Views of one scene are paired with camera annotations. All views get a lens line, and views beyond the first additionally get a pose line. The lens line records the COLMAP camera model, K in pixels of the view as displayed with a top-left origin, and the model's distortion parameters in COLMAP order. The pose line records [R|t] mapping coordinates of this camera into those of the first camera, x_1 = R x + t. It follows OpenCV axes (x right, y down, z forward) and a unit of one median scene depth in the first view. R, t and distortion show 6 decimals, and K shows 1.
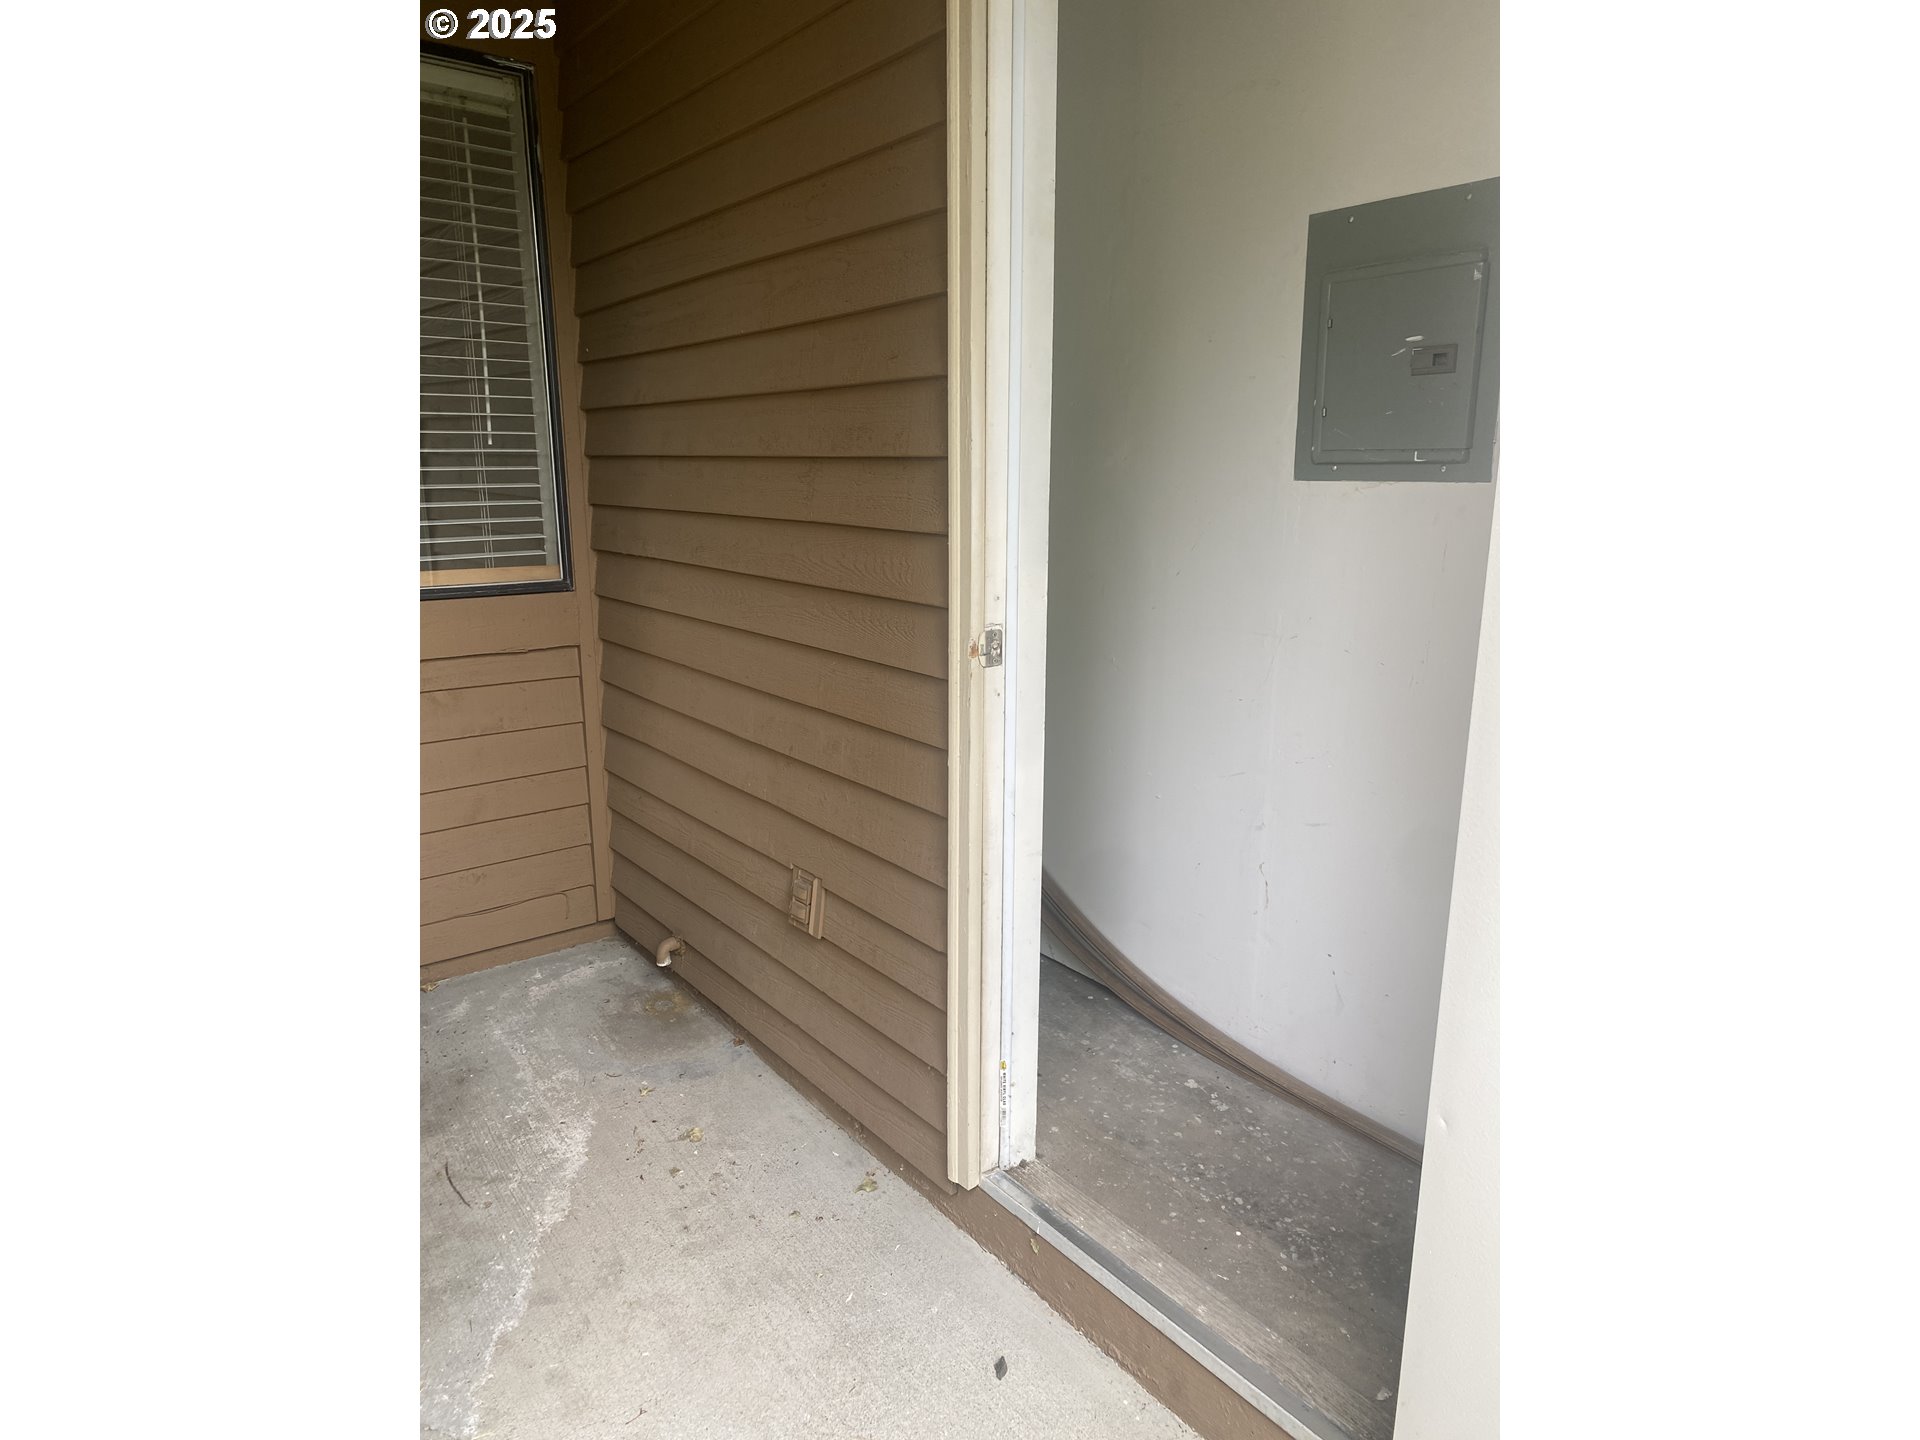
lens RADIAL K [[1107.9, 0, 958.8], [0, 1107.9, 694.1], [0, 0, 1]] dist [0.008507, -0.010365]
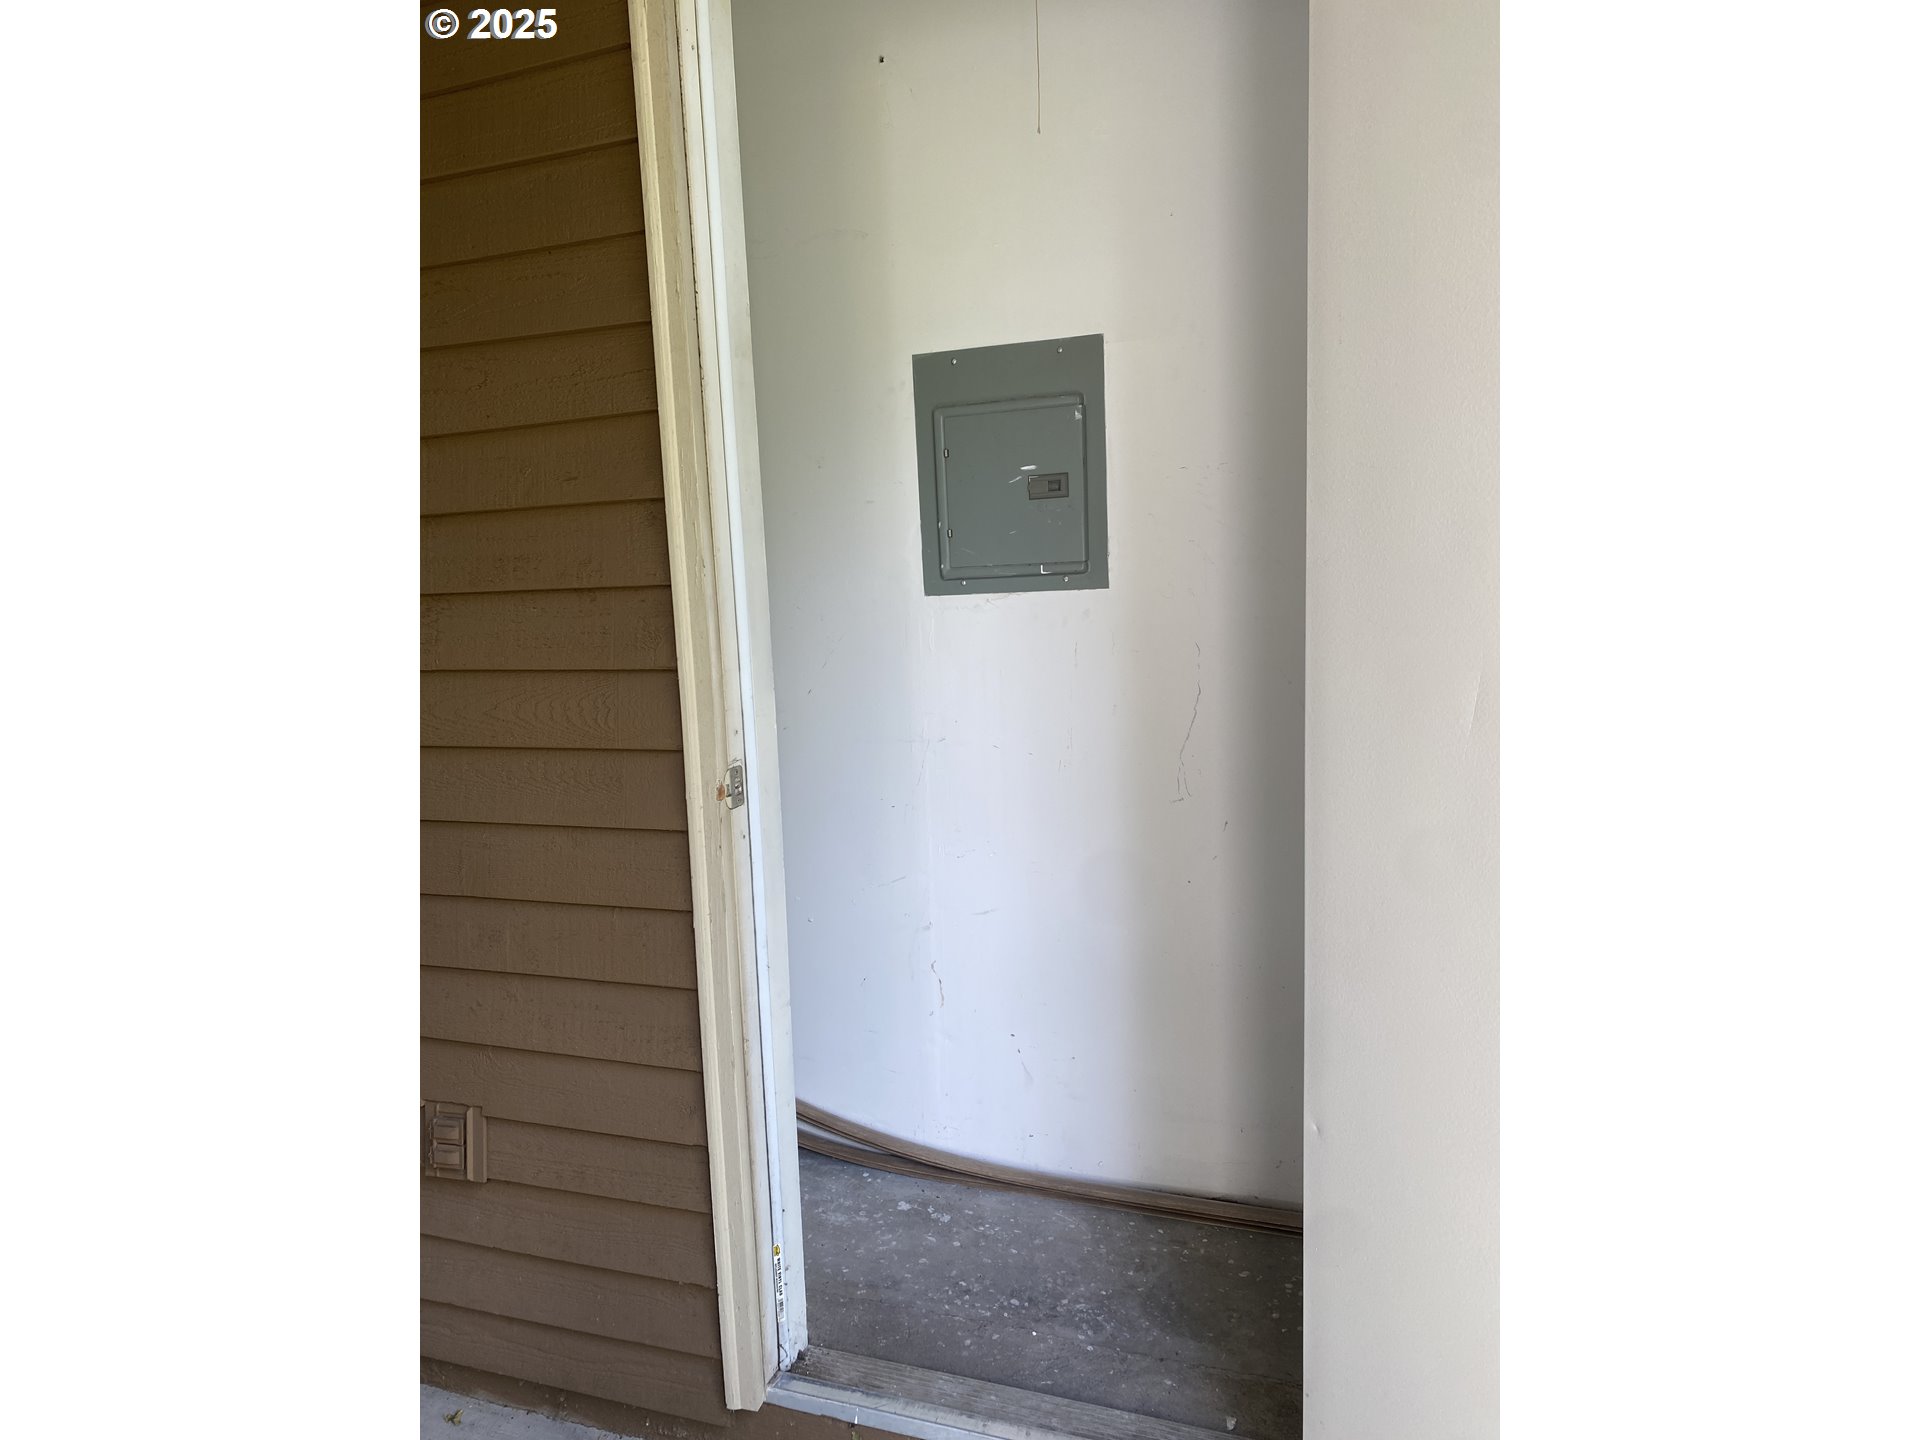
lens RADIAL K [[1094.9, 0, 957.7], [0, 1094.9, 707.3], [0, 0, 1]] dist [0.067145, -0.085636]
pose [[0.840025, -0.100343, 0.533188, -0.264826], [0.153238, 0.986616, -0.055747, -0.024633], [-0.520458, 0.128534, 0.844158, 0.111323]]
